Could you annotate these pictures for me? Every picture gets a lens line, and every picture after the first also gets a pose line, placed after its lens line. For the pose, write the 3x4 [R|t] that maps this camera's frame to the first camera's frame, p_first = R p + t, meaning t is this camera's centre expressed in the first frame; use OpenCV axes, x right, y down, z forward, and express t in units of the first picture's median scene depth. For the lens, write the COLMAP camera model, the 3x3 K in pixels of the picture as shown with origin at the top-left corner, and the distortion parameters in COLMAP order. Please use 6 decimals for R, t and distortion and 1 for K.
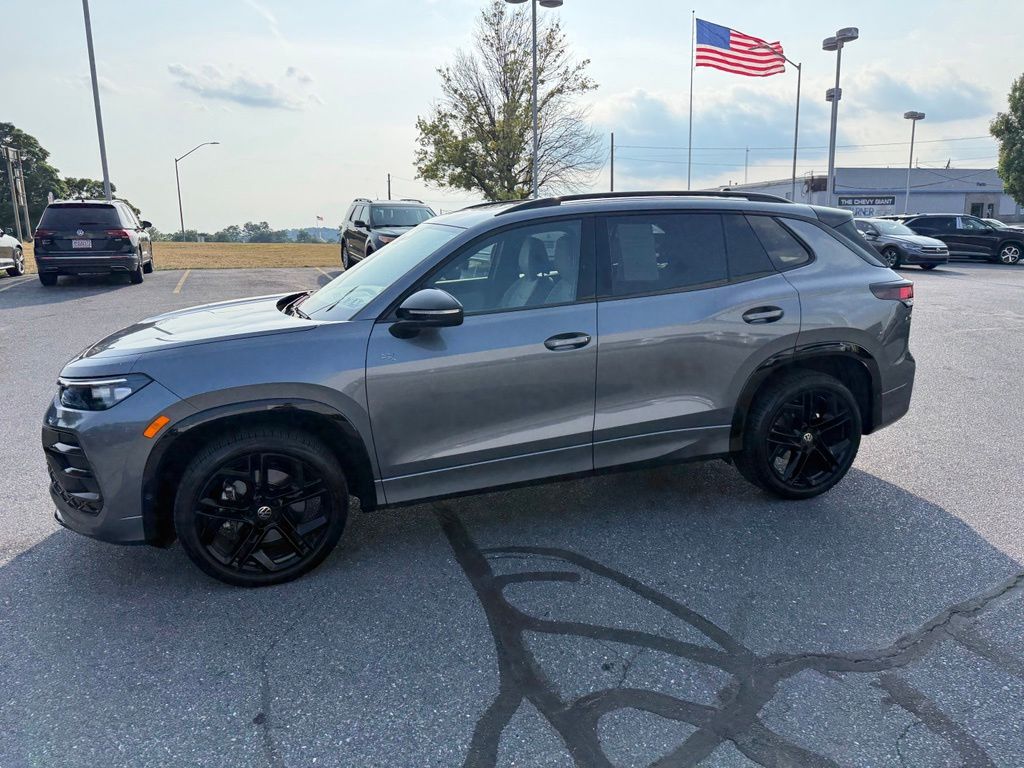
lens RADIAL K [[729.3, 0, 504.2], [0, 729.3, 378.6], [0, 0, 1]] dist [0.022360, -0.029913]
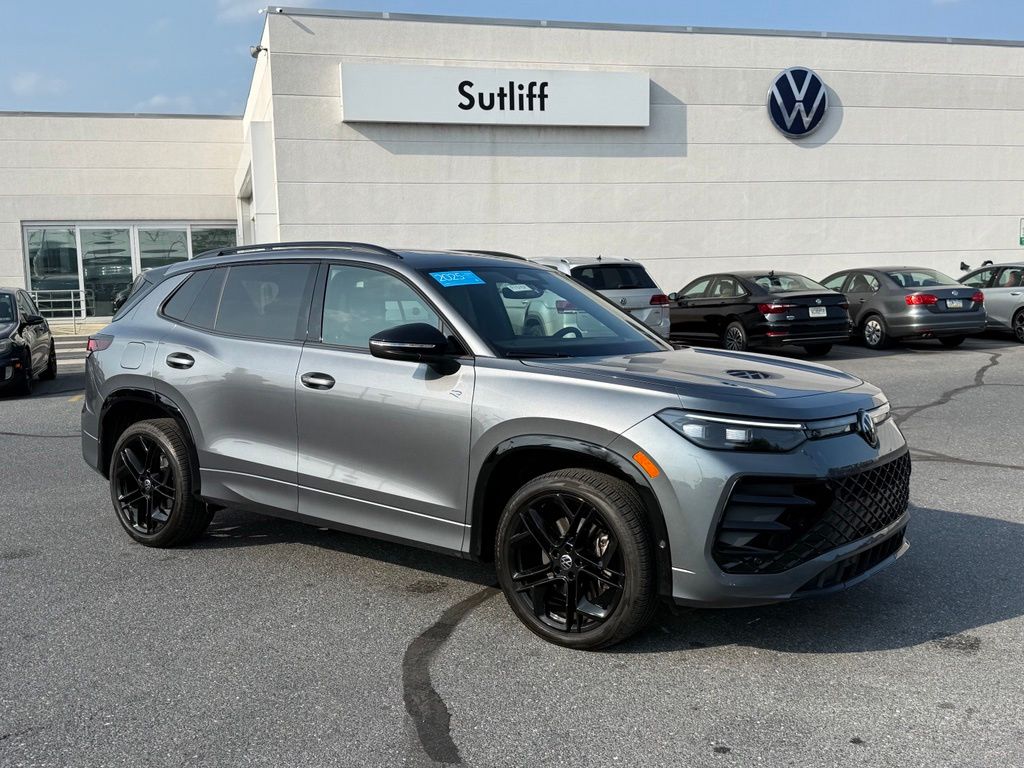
lens RADIAL K [[1040.3, 0, 510.3], [0, 1040.3, 400.1], [0, 0, 1]] dist [0.054684, 0.000000]
pose [[-0.593046, -0.057020, 0.803147, -0.156338], [0.190746, 0.959145, 0.208943, -0.043493], [-0.782248, 0.277110, -0.557941, 0.236863]]
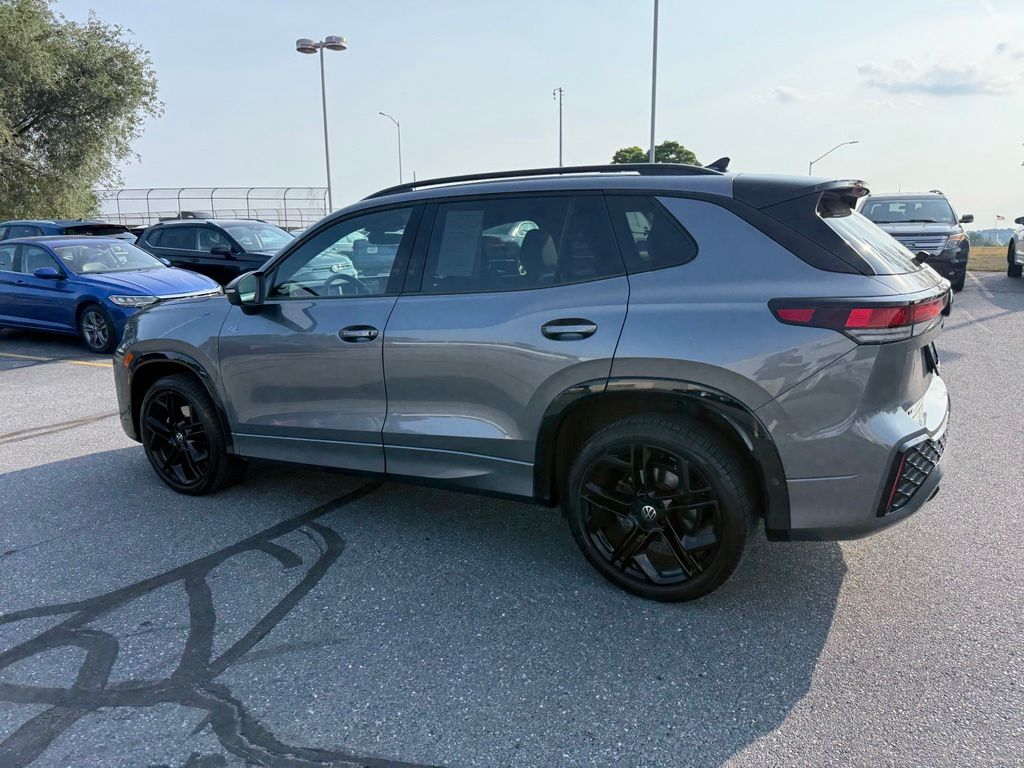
lens RADIAL K [[729.3, 0, 504.9], [0, 729.3, 393.8], [0, 0, 1]] dist [0.022360, -0.029913]
pose [[0.671010, 0.154021, -0.725275, 0.106240], [-0.142693, 0.986726, 0.077527, -0.008561], [0.727588, 0.051470, 0.684081, 0.054778]]
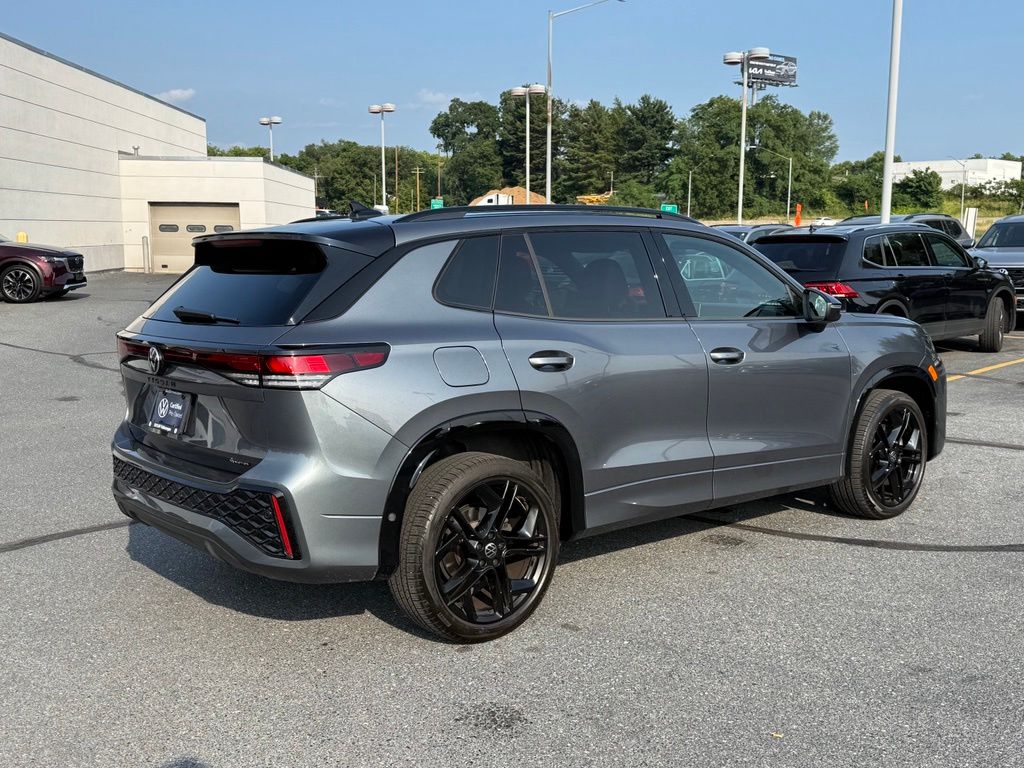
lens RADIAL K [[1040.3, 0, 511.8], [0, 1040.3, 393.5], [0, 0, 1]] dist [0.054684, 0.000000]
pose [[-0.917738, 0.085975, -0.387769, 0.084554], [-0.053365, 0.940749, 0.334879, -0.063608], [0.393585, 0.328024, -0.858773, 0.292861]]
